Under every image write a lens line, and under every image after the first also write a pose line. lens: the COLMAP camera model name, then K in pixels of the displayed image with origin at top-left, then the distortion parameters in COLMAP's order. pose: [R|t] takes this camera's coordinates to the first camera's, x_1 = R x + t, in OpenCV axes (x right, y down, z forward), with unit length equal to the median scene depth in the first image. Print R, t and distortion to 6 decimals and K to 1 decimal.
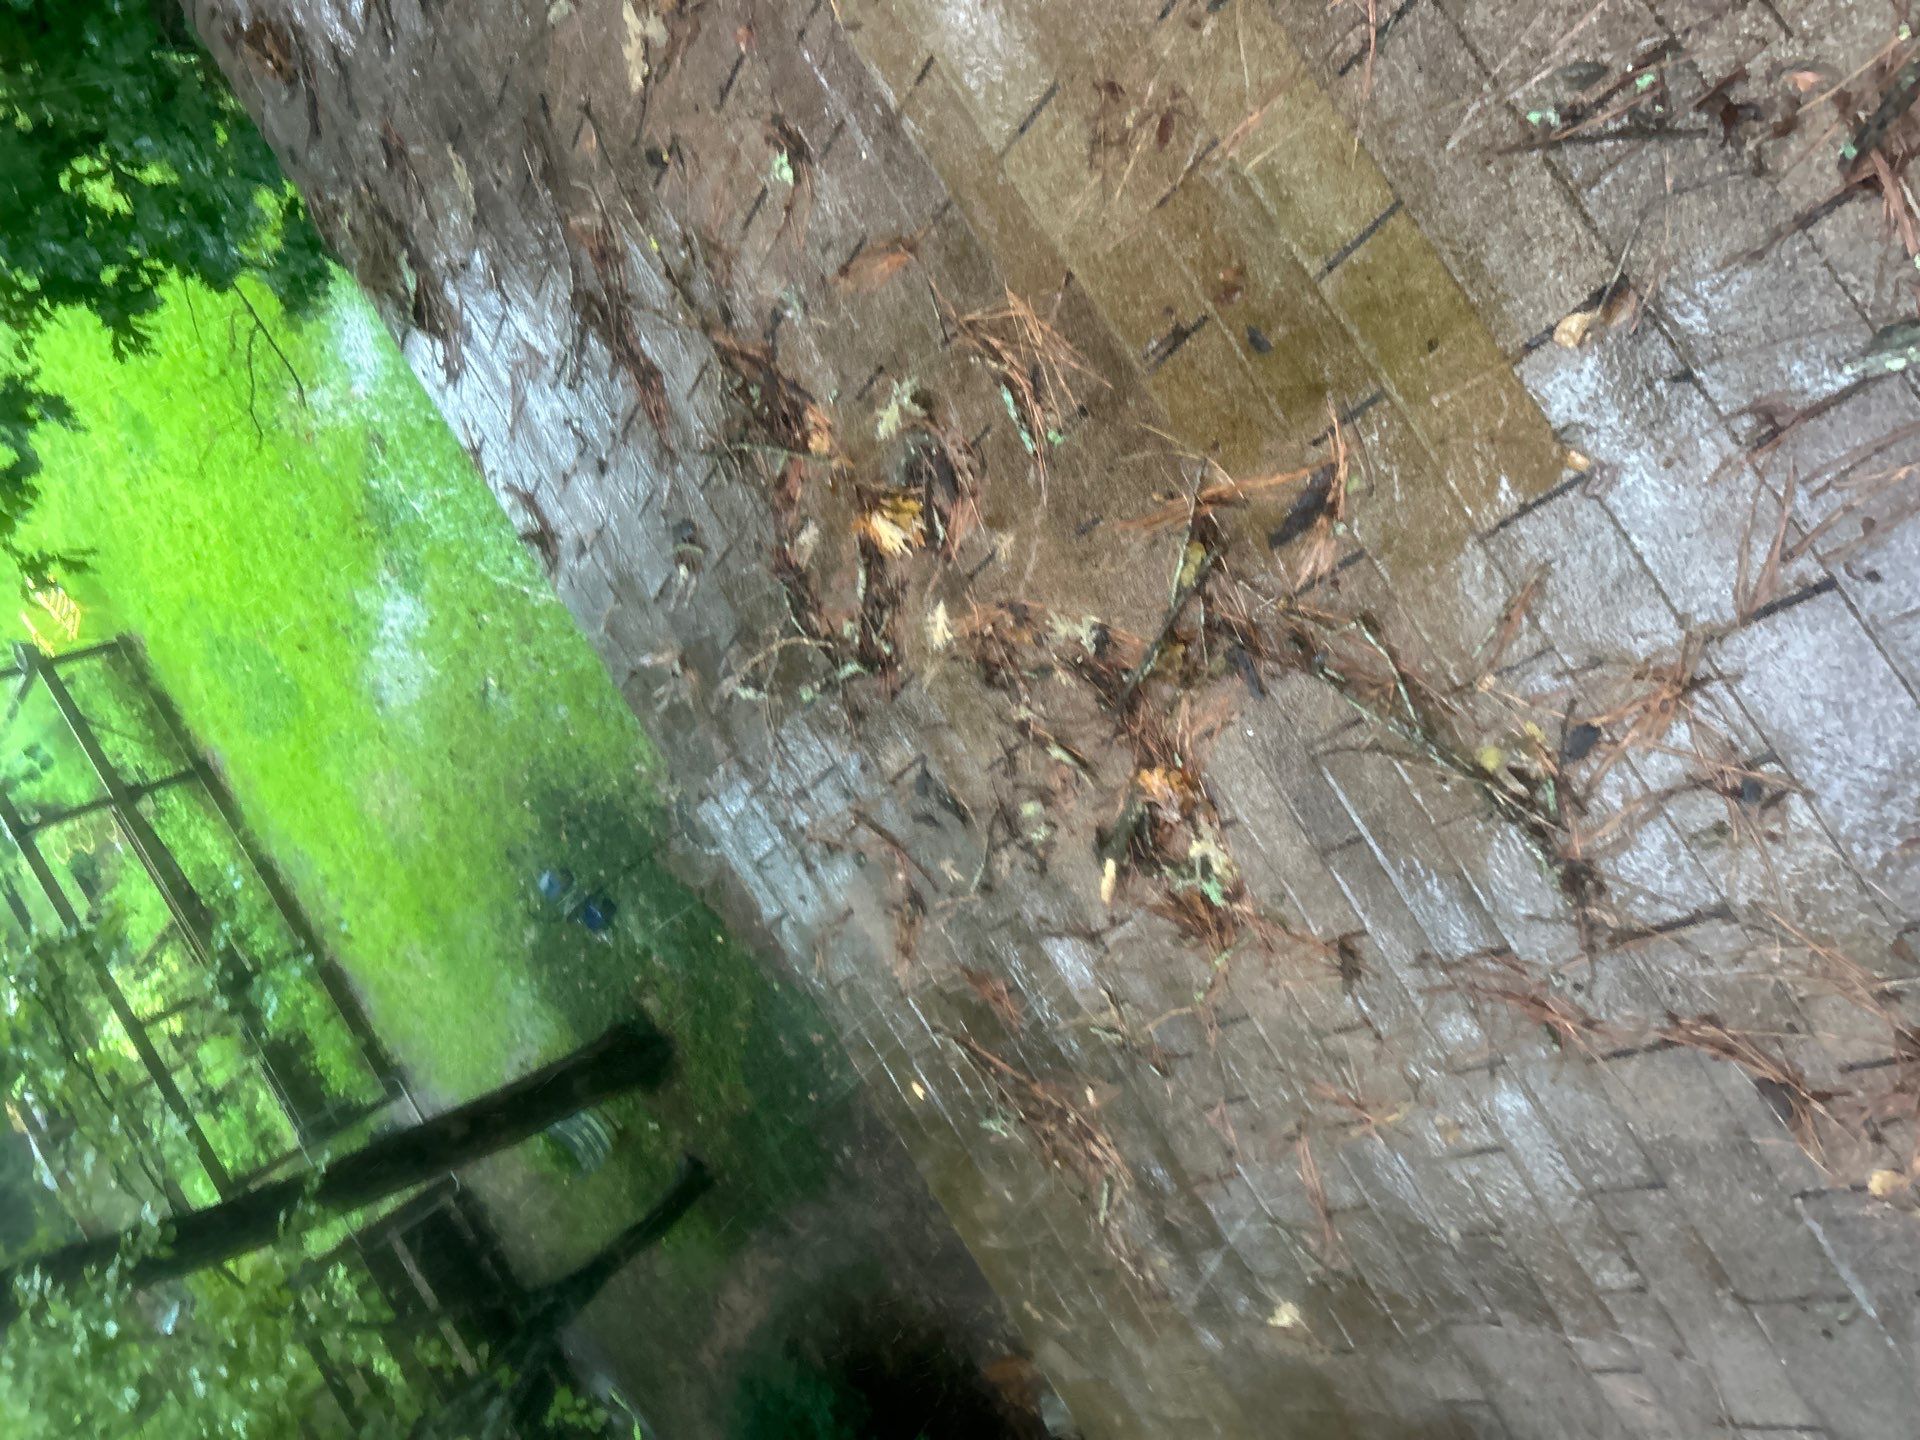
lens RADIAL K [[1480.8, 0, 960.0], [0, 1480.8, 720.0], [0, 0, 1]] dist [0.050357, -0.050630]
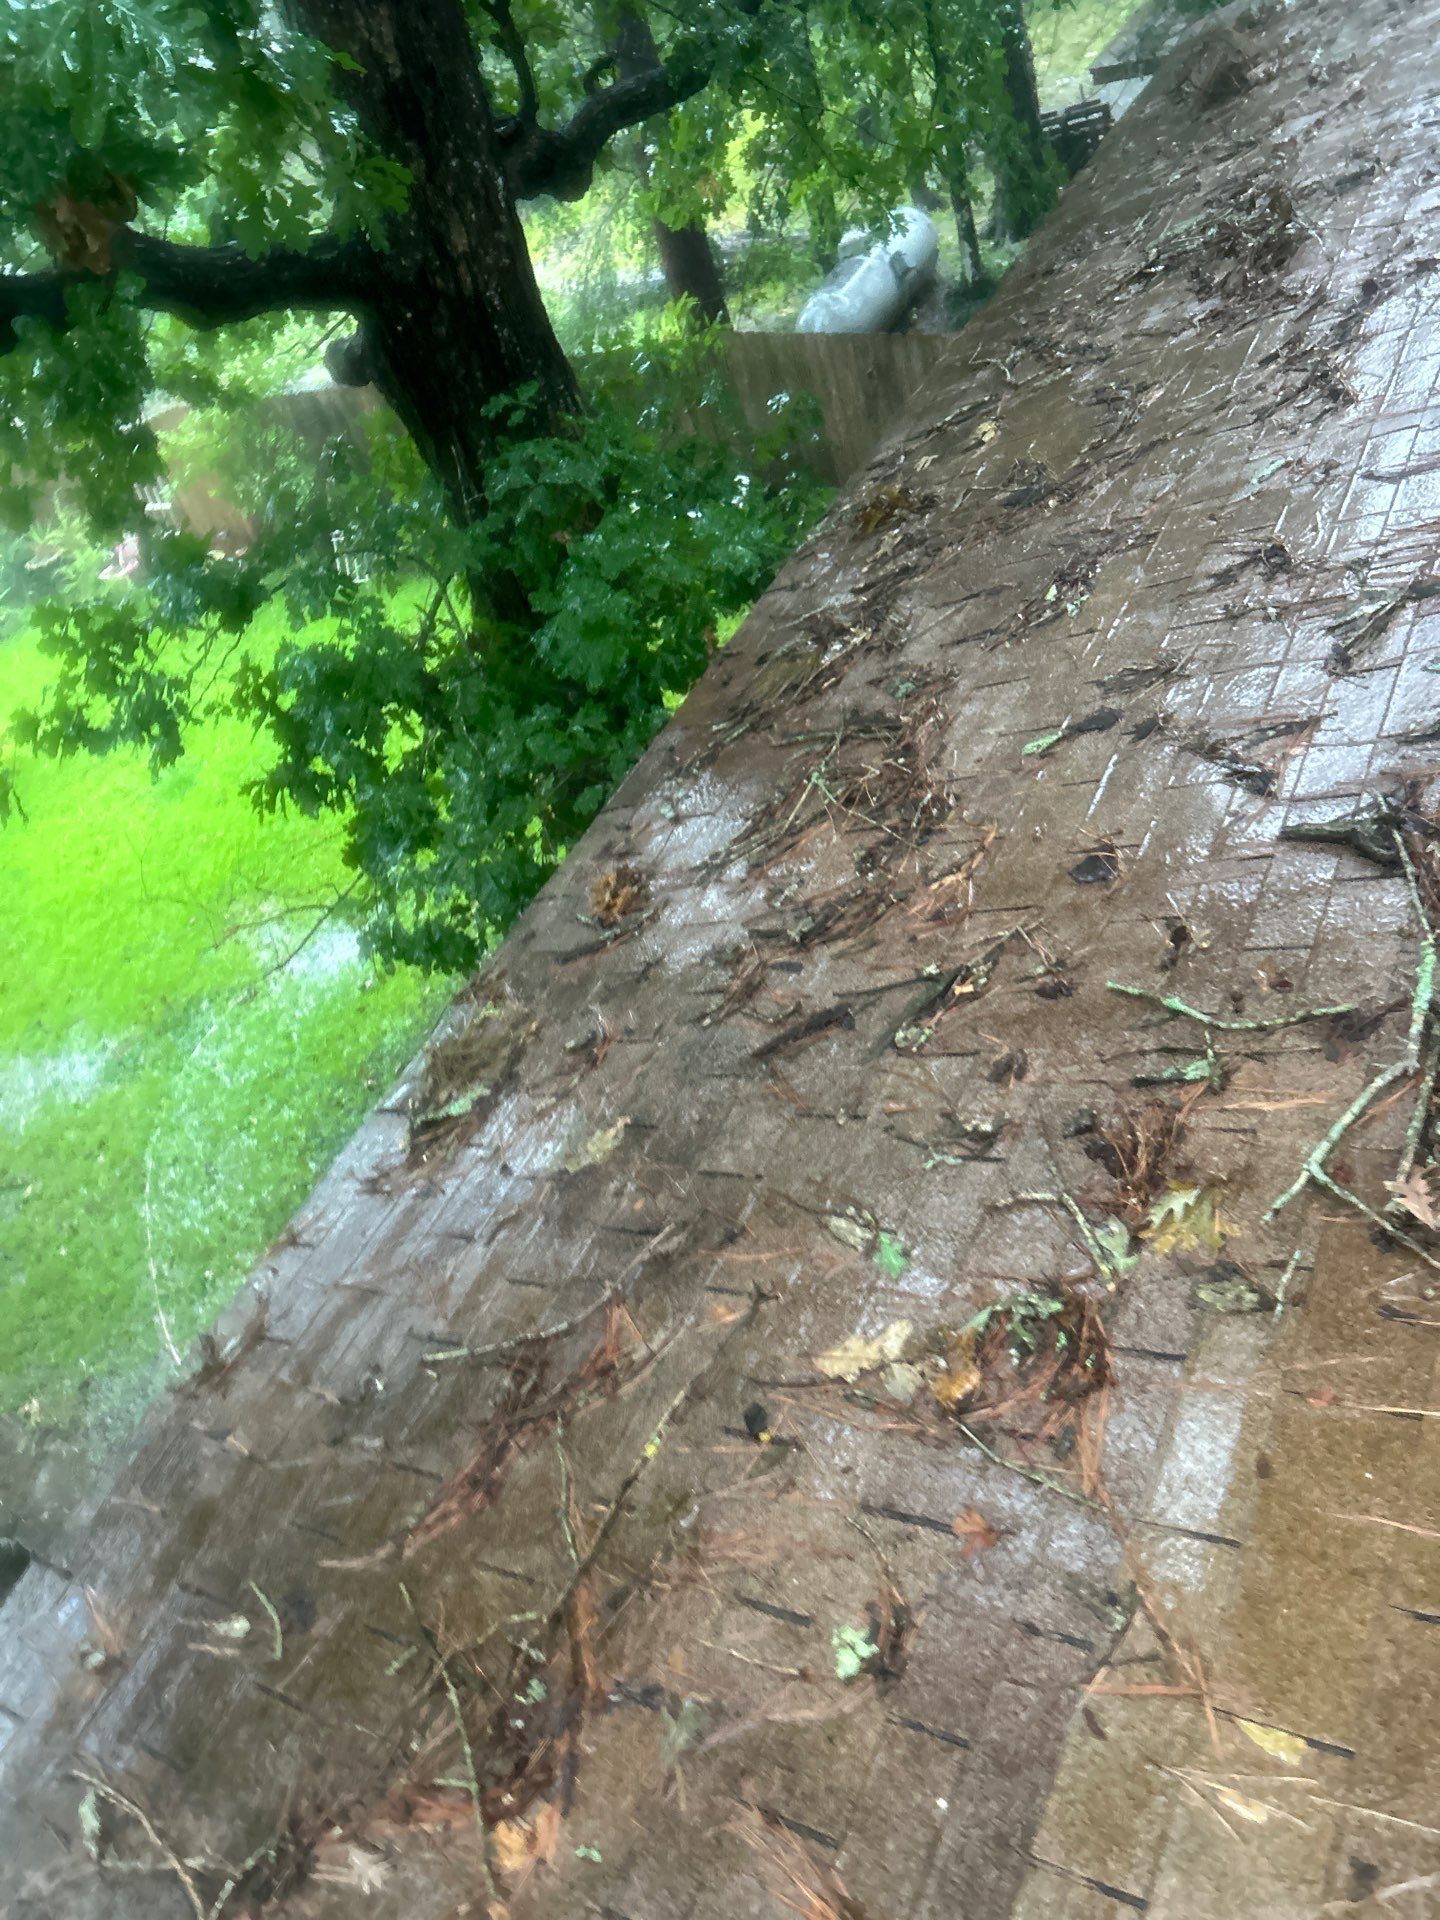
lens RADIAL K [[1480.8, 0, 719.8], [0, 1480.8, 984.5], [0, 0, 1]] dist [0.050357, -0.050630]
pose [[0.430784, 0.874103, -0.224431, -0.099580], [-0.843950, 0.302116, -0.443254, -0.035756], [-0.319645, 0.380356, 0.867846, 0.103417]]
